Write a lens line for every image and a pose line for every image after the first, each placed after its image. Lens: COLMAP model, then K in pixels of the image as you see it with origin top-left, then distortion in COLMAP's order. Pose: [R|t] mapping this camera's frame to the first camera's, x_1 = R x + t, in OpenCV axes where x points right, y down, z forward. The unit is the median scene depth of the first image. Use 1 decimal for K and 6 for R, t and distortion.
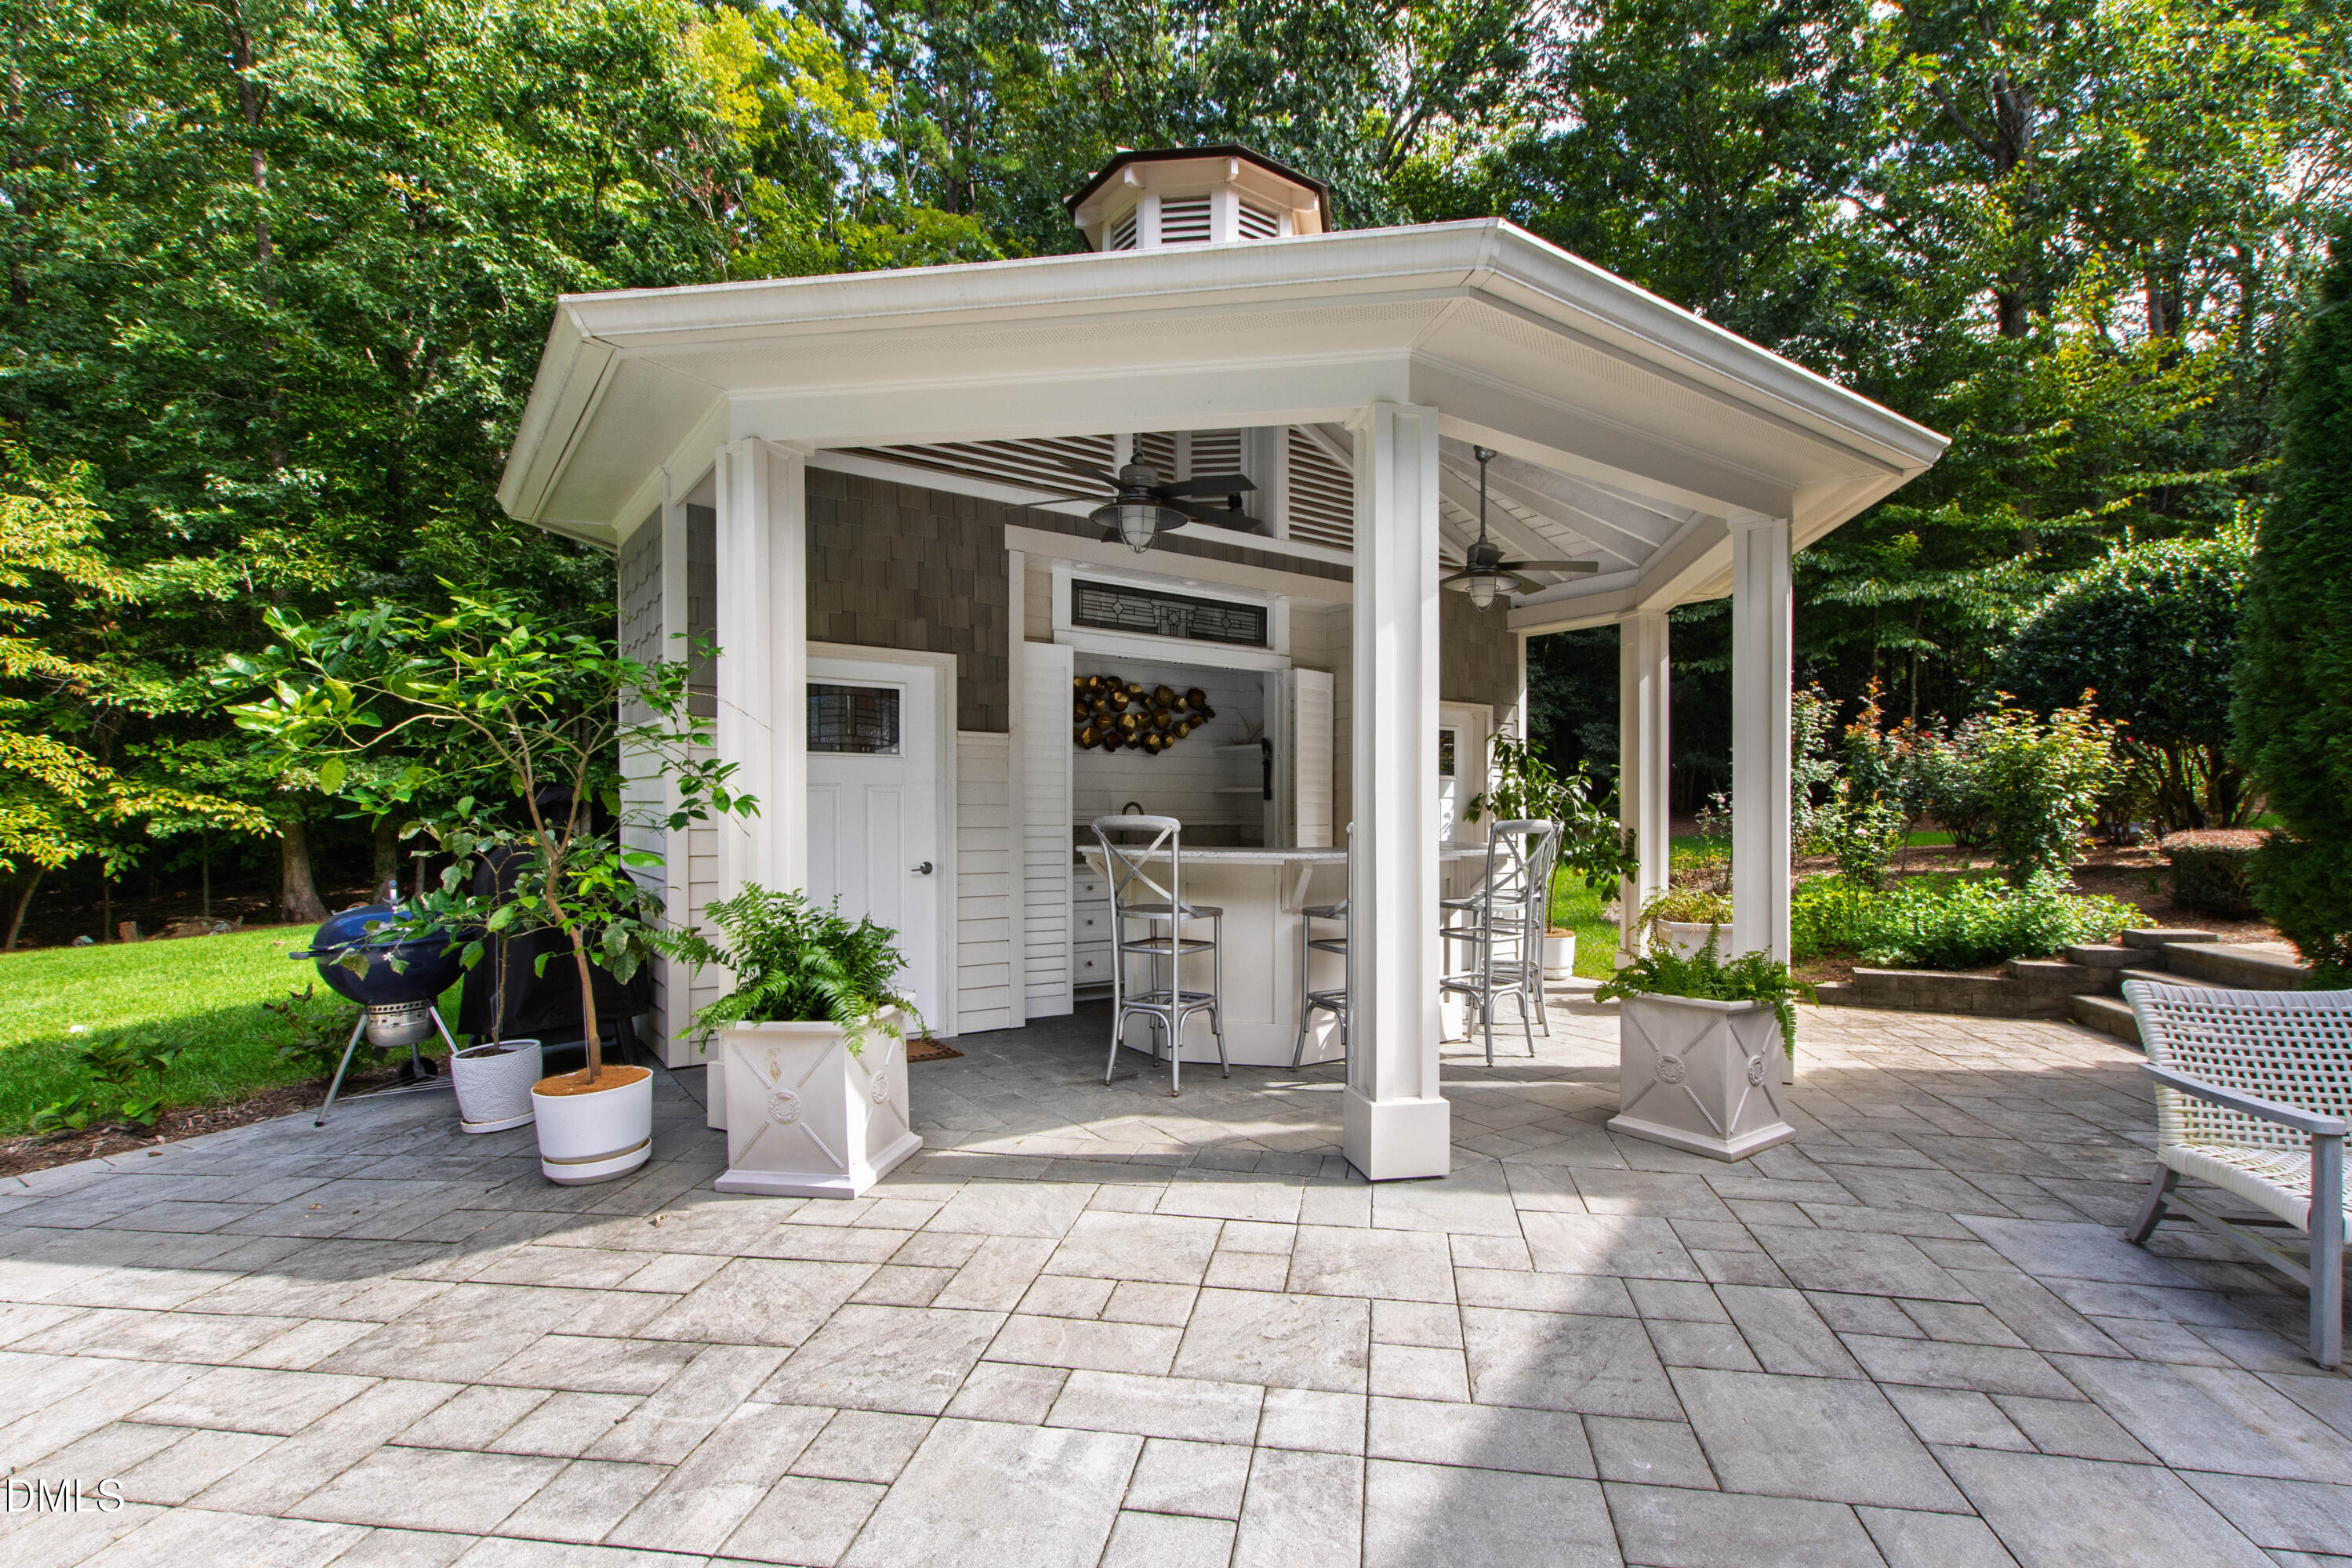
lens RADIAL K [[1093.5, 0, 1239.6], [0, 1093.5, 840.4], [0, 0, 1]] dist [0.001814, -0.000099]
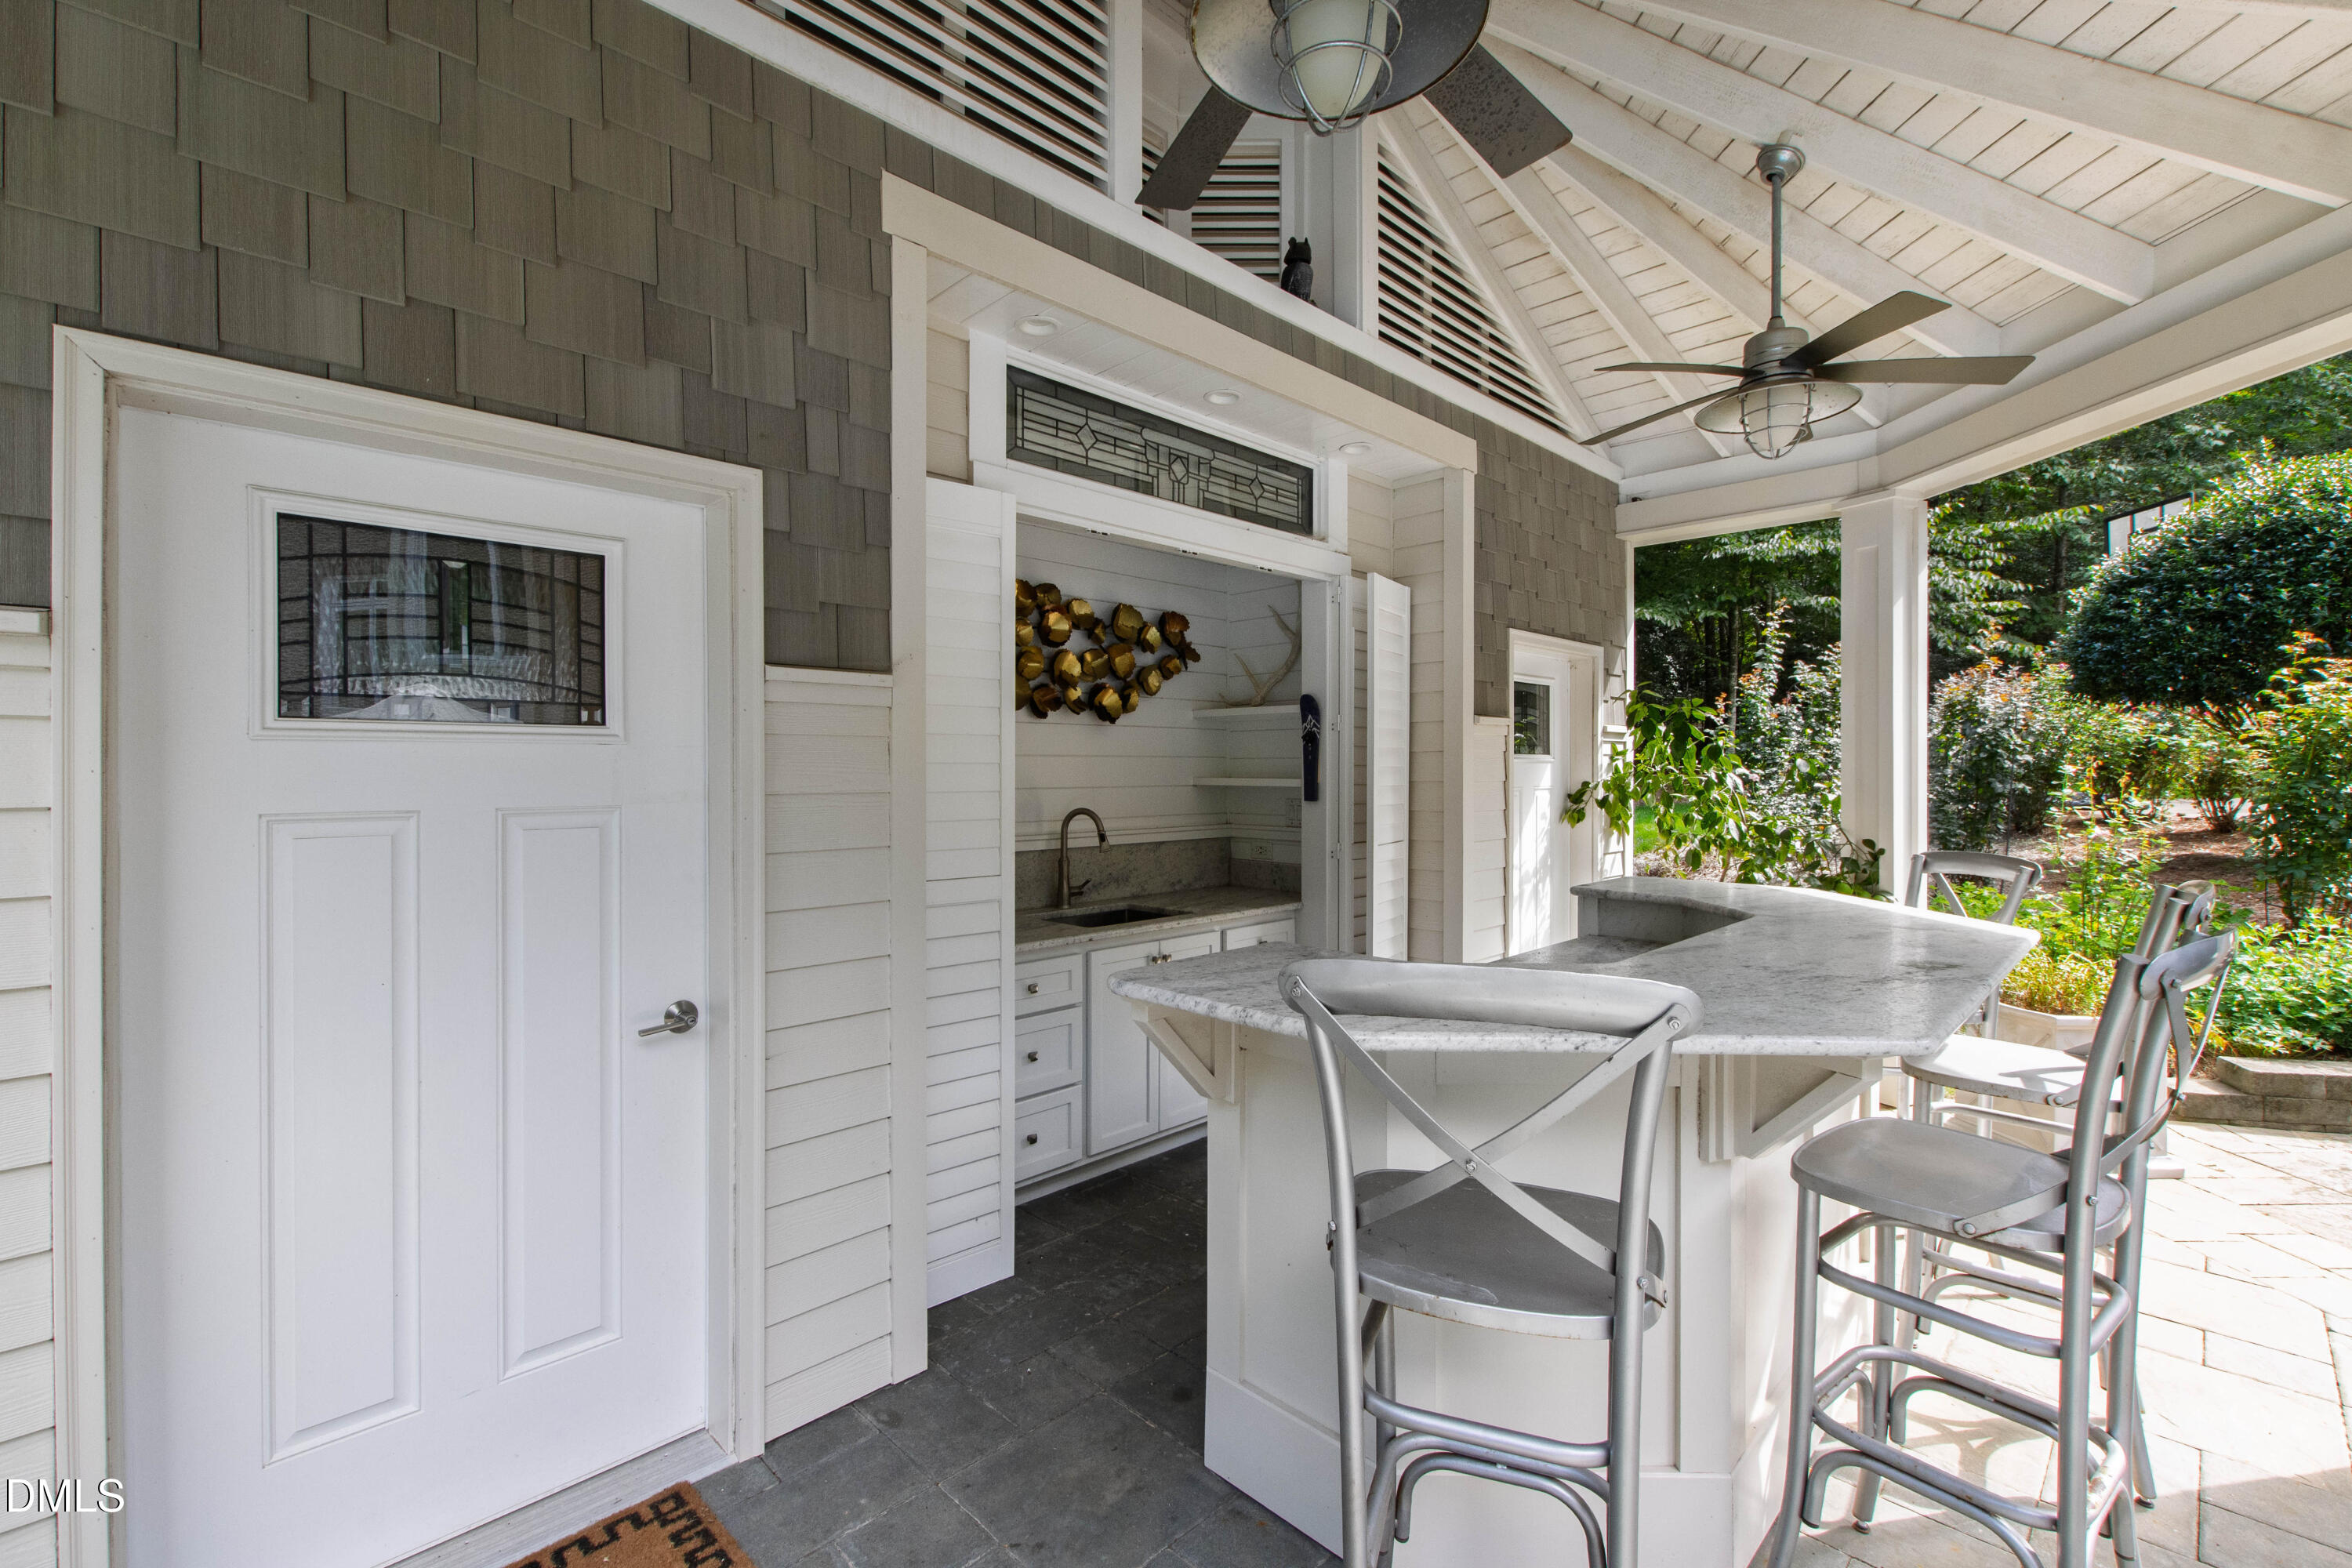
lens RADIAL K [[1022.2, 0, 1147.9], [0, 1022.2, 775.5], [0, 0, 1]] dist [0.001659, -0.000133]
pose [[0.992657, -0.007552, 0.120727, -0.127925], [0.010241, 0.999713, -0.021669, -0.040321], [-0.120529, 0.022746, 0.992449, 0.478674]]
